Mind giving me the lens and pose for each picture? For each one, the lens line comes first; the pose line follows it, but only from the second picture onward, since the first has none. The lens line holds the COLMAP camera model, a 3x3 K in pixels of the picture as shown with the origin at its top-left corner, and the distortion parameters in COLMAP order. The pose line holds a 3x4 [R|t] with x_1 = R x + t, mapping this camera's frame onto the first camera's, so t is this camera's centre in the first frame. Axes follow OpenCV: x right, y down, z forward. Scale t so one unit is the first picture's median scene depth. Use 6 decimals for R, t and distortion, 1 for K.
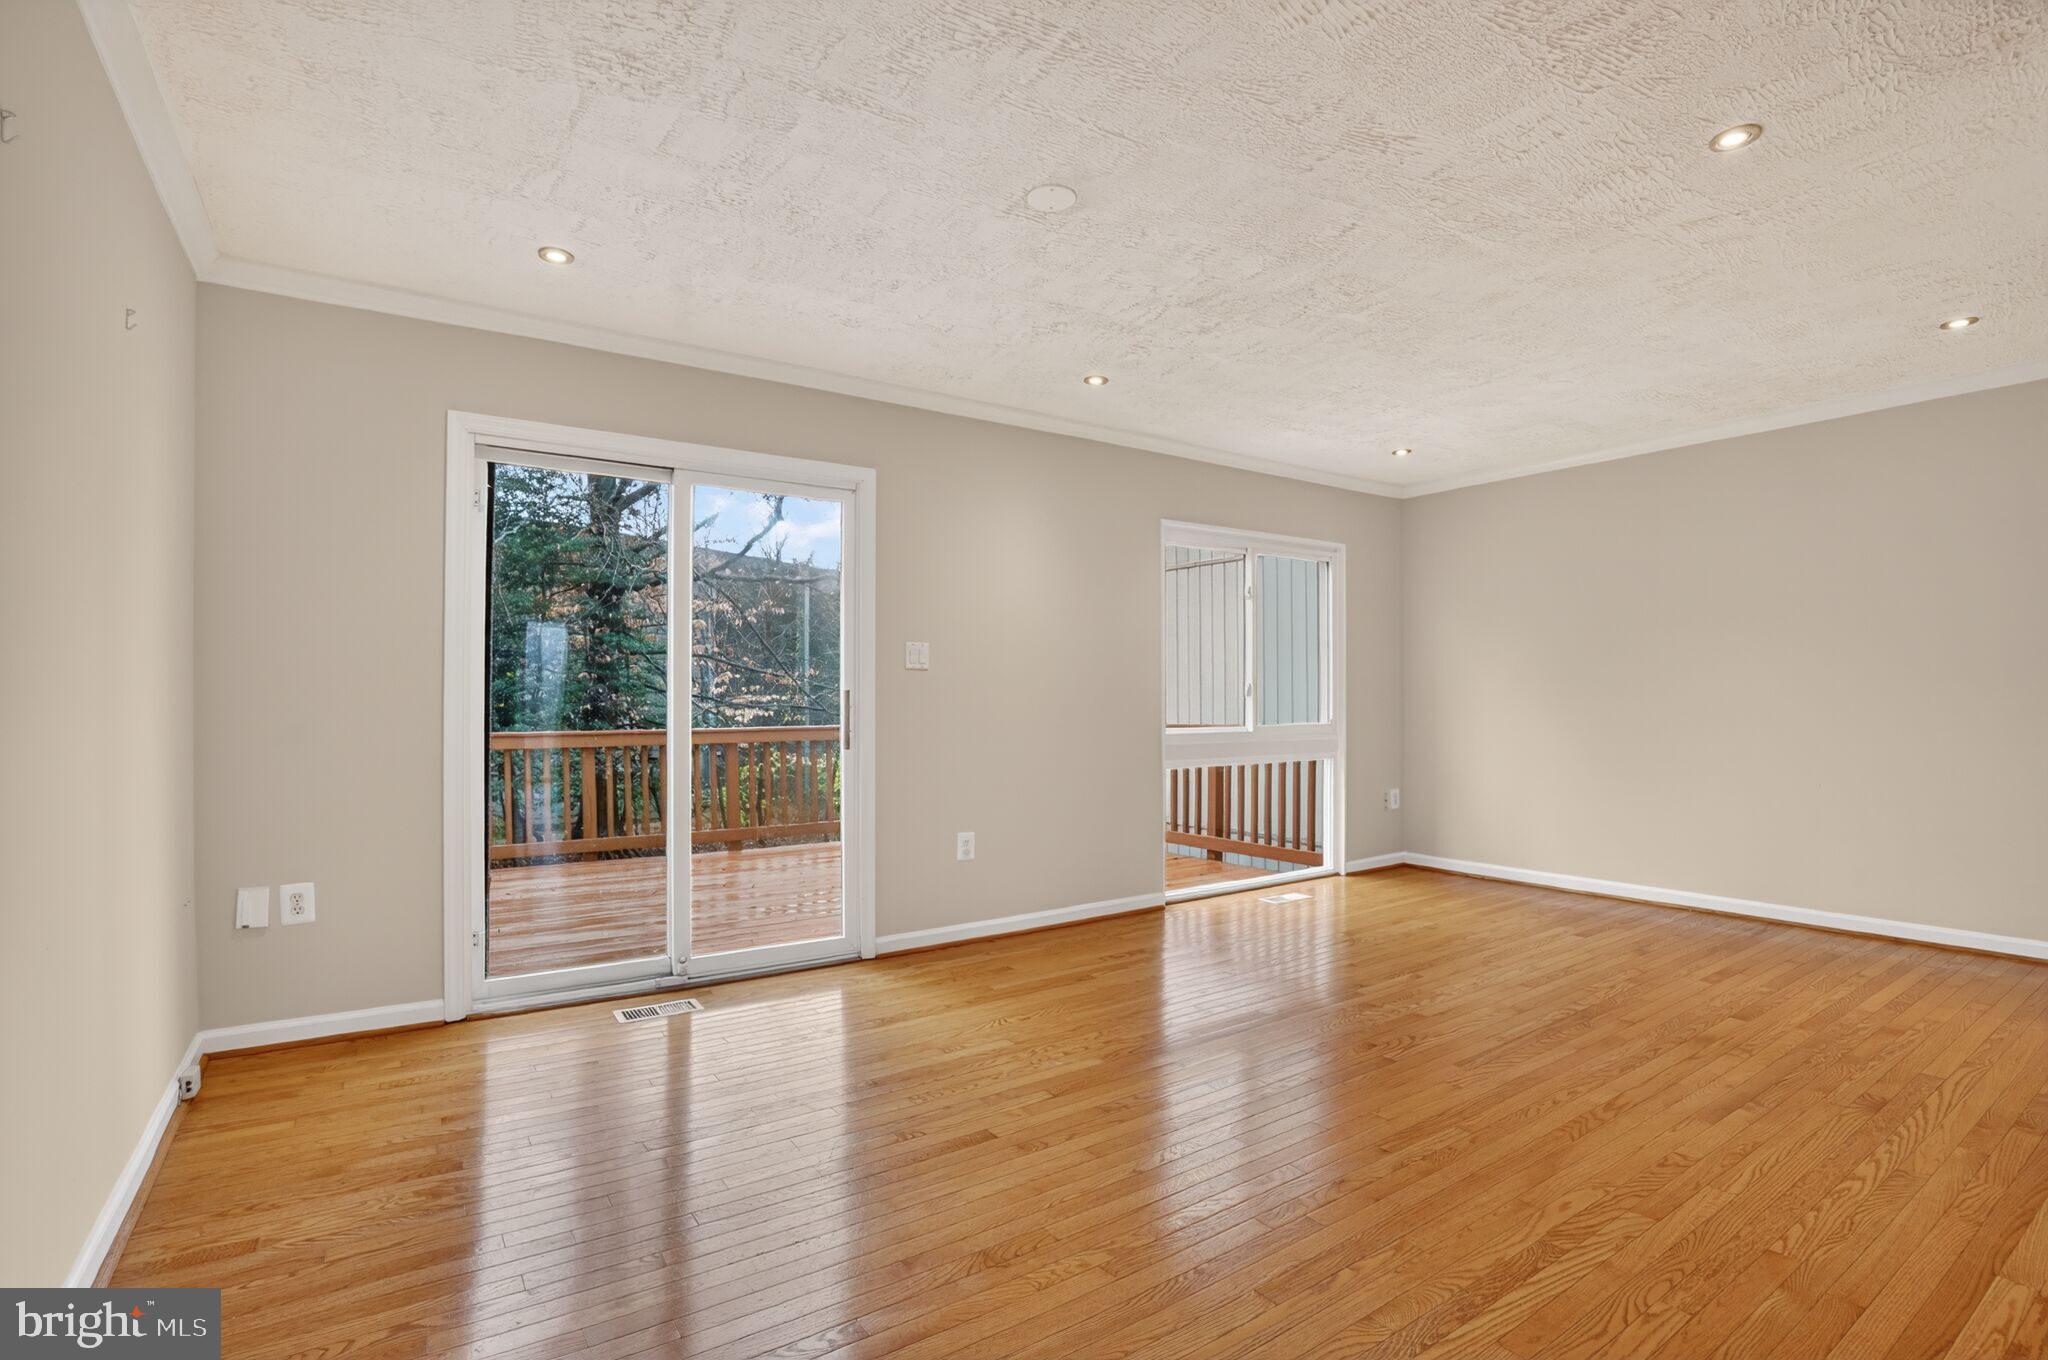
lens RADIAL K [[965.1, 0, 1027.7], [0, 965.1, 689.3], [0, 0, 1]] dist [-0.026525, -0.000237]
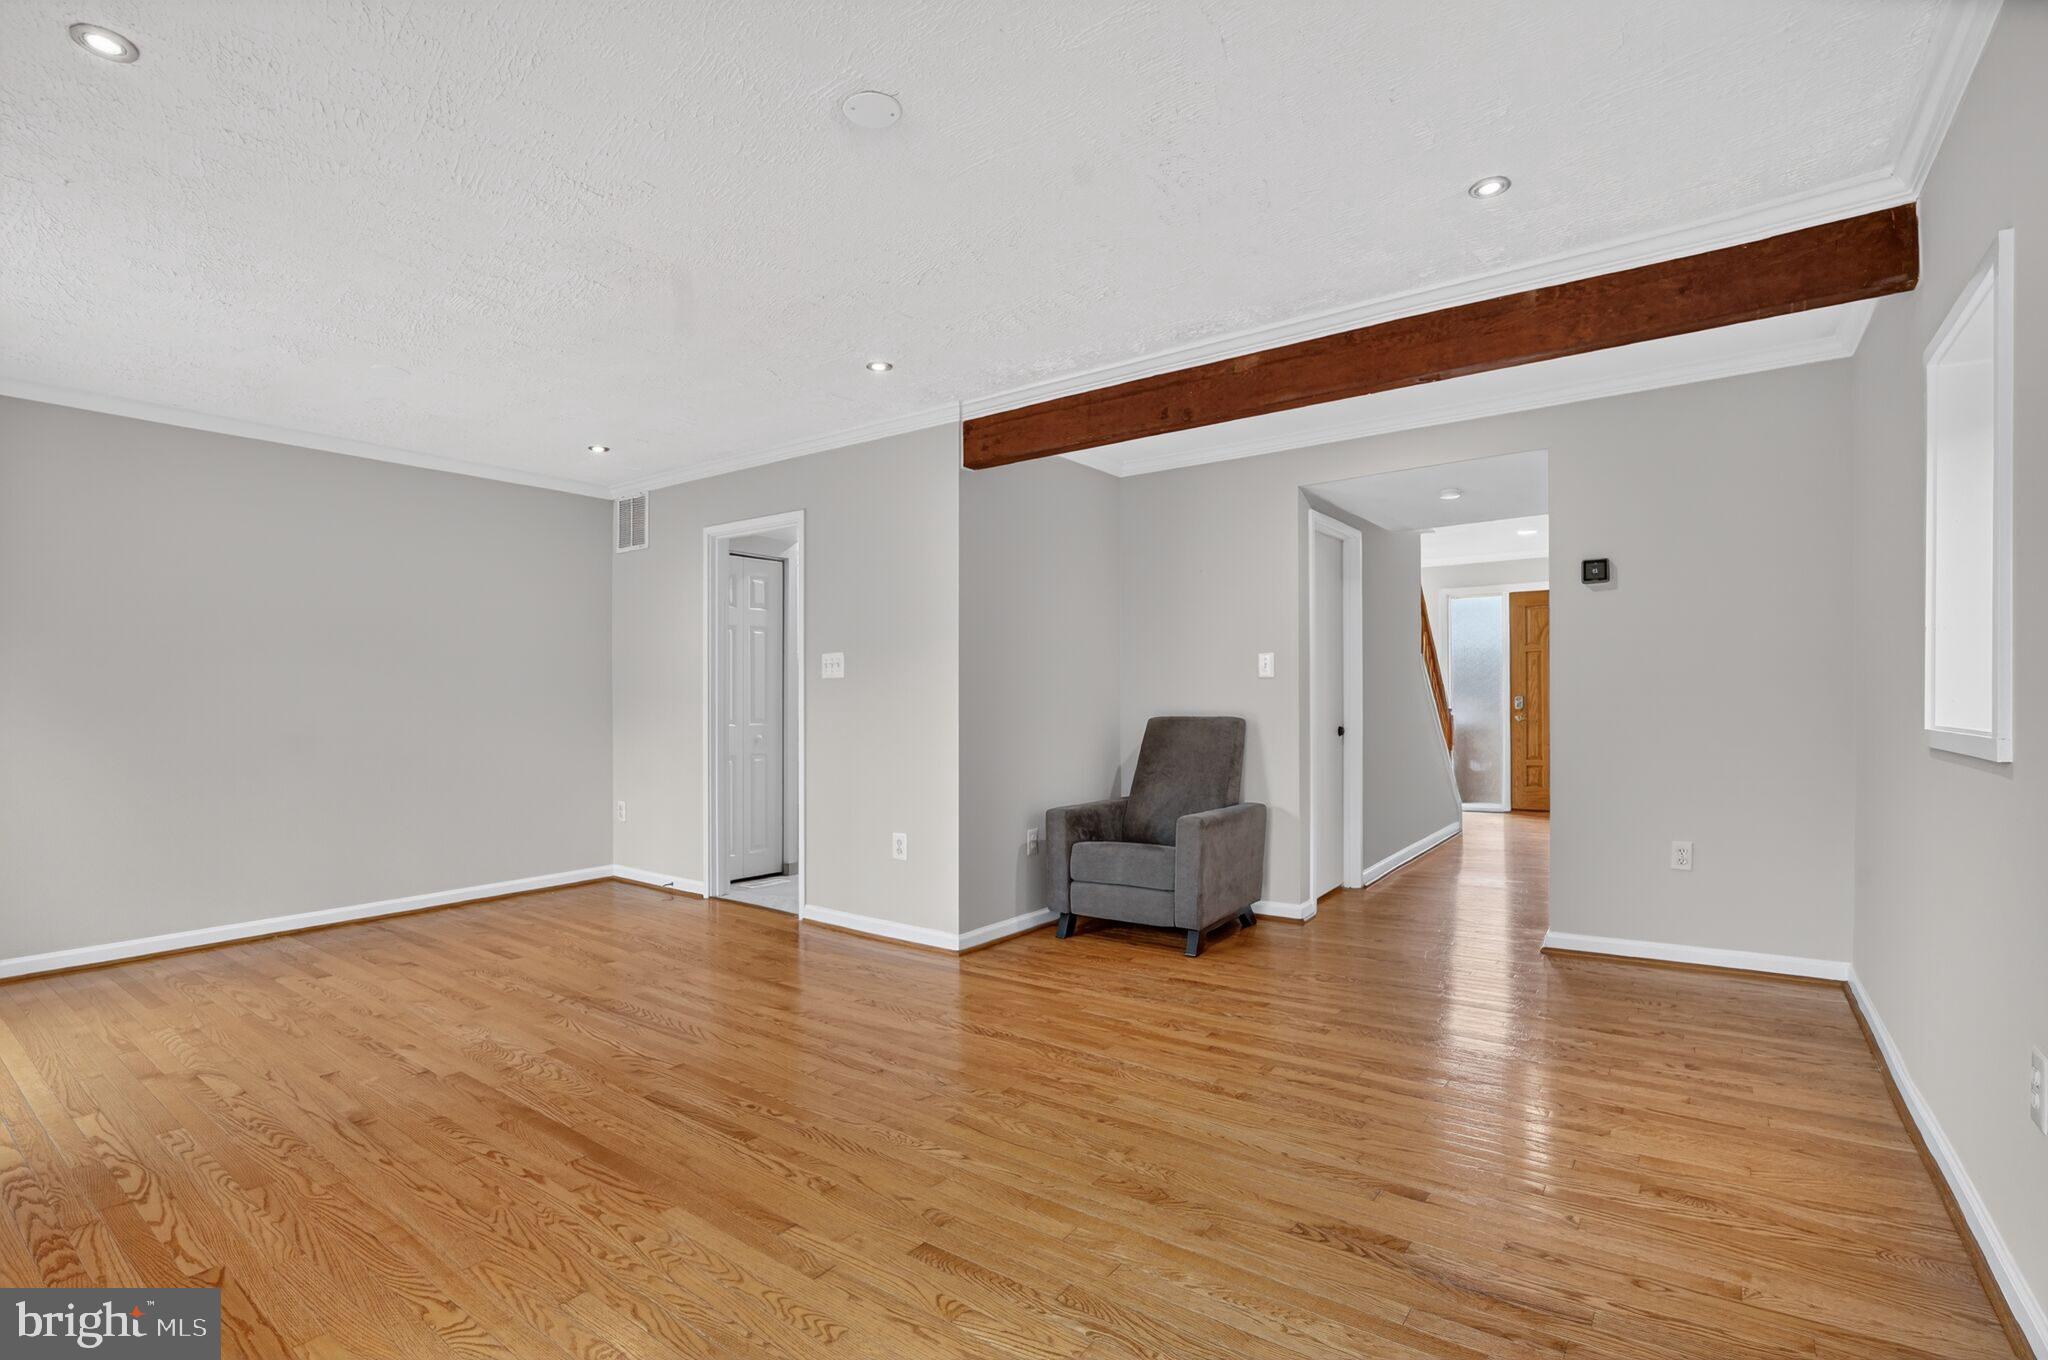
lens RADIAL K [[965.1, 0, 1027.7], [0, 965.1, 689.3], [0, 0, 1]] dist [-0.026525, -0.000237]
pose [[-0.335519, 0.017440, 0.941872, -0.679660], [-0.002592, 0.999808, -0.019436, 0.009229], [-0.942030, -0.008962, -0.335409, 0.966818]]
